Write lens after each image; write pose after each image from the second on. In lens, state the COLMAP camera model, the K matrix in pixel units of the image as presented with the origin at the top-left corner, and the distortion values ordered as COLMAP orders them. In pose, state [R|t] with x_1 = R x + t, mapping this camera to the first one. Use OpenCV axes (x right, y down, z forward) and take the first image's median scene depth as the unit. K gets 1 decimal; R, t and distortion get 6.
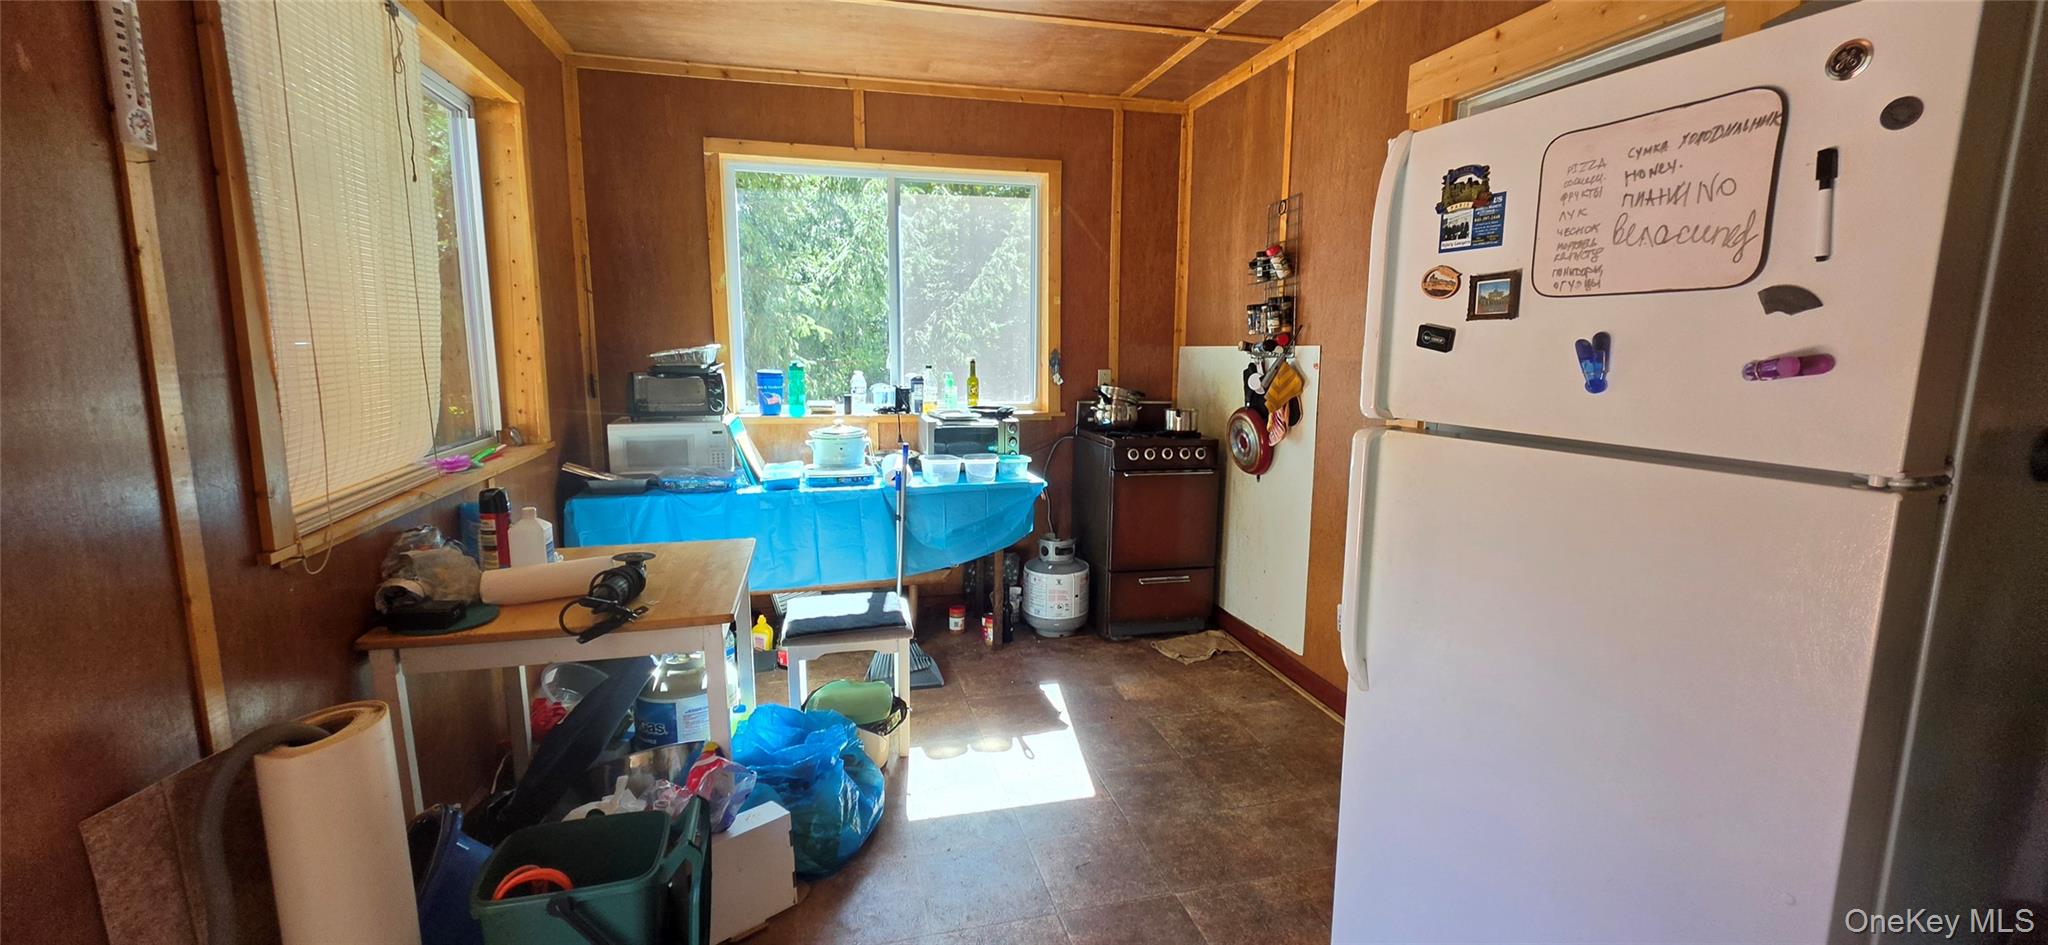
lens RADIAL K [[826.5, 0, 1024.0], [0, 826.5, 472.5], [0, 0, 1]] dist [0.000557, 0.000477]
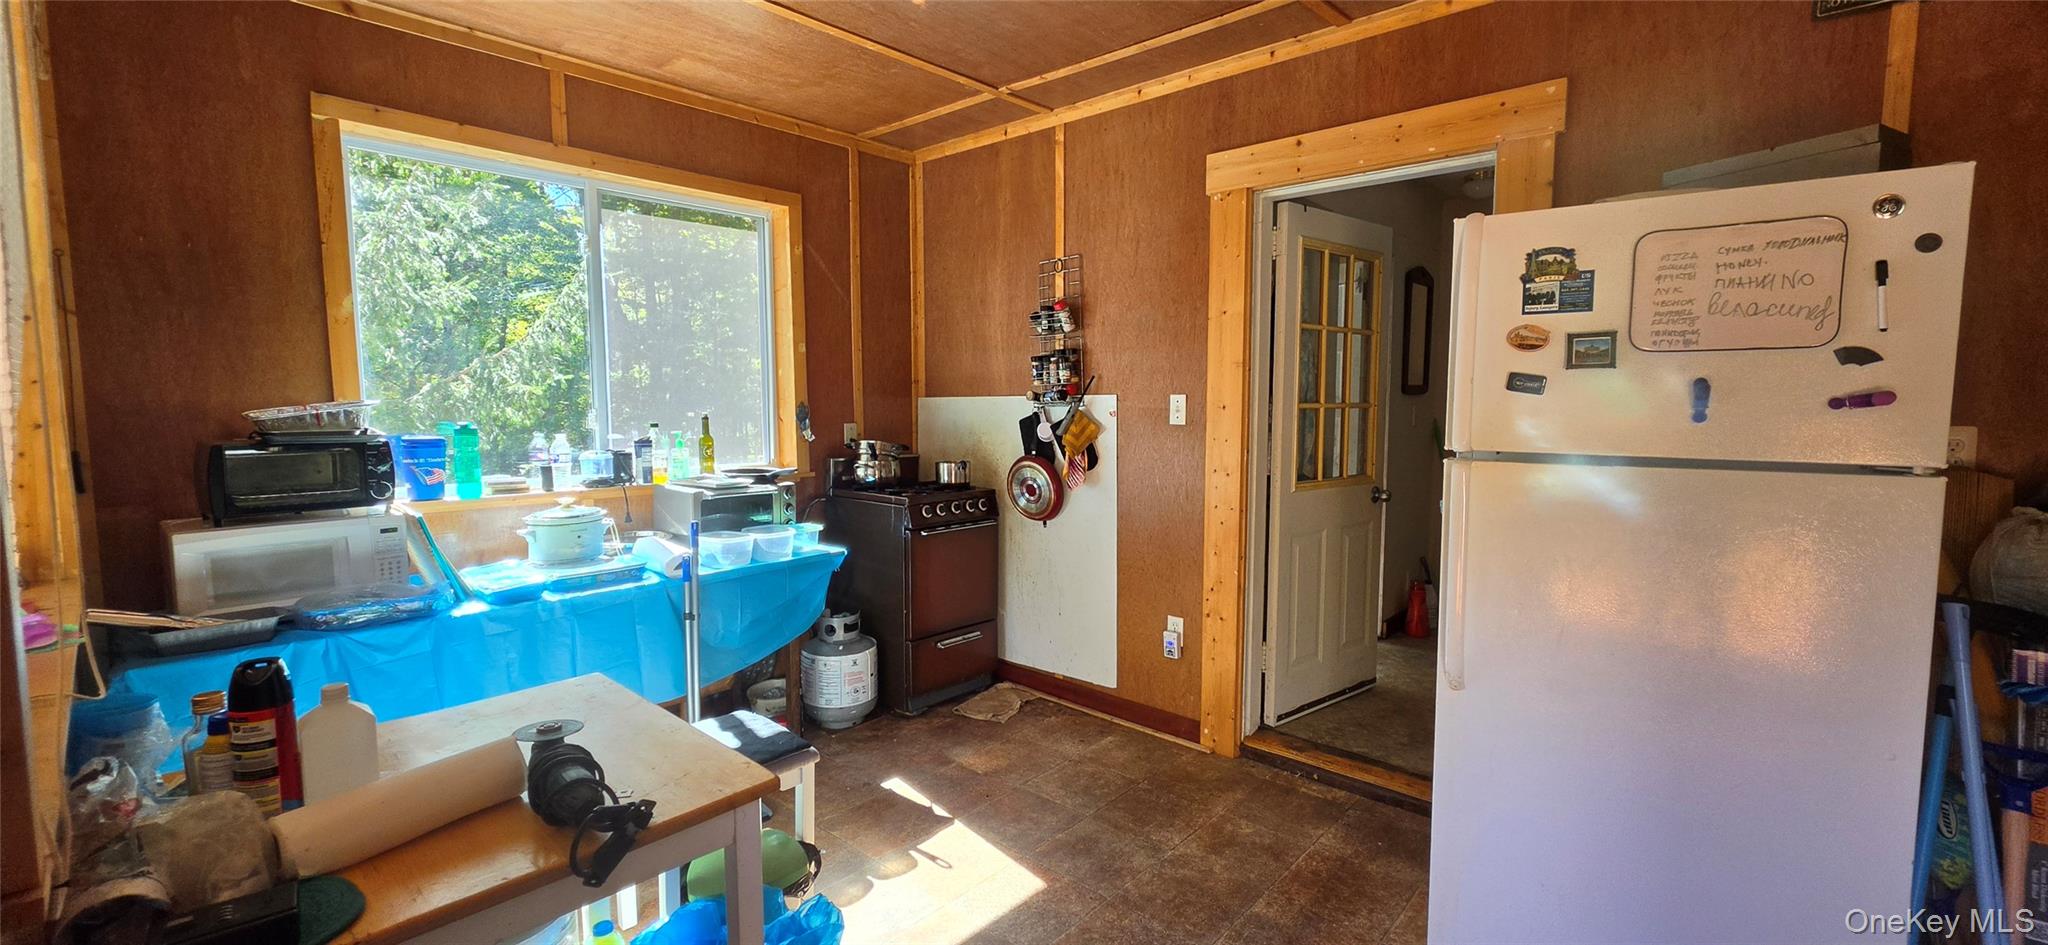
lens RADIAL K [[830.6, 0, 1026.4], [0, 830.6, 468.4], [0, 0, 1]] dist [-0.000452, 0.000038]
pose [[0.827073, -0.055497, 0.559349, -0.322864], [0.094192, 0.994727, -0.040582, -0.022892], [-0.554147, 0.086250, 0.827939, 0.161766]]
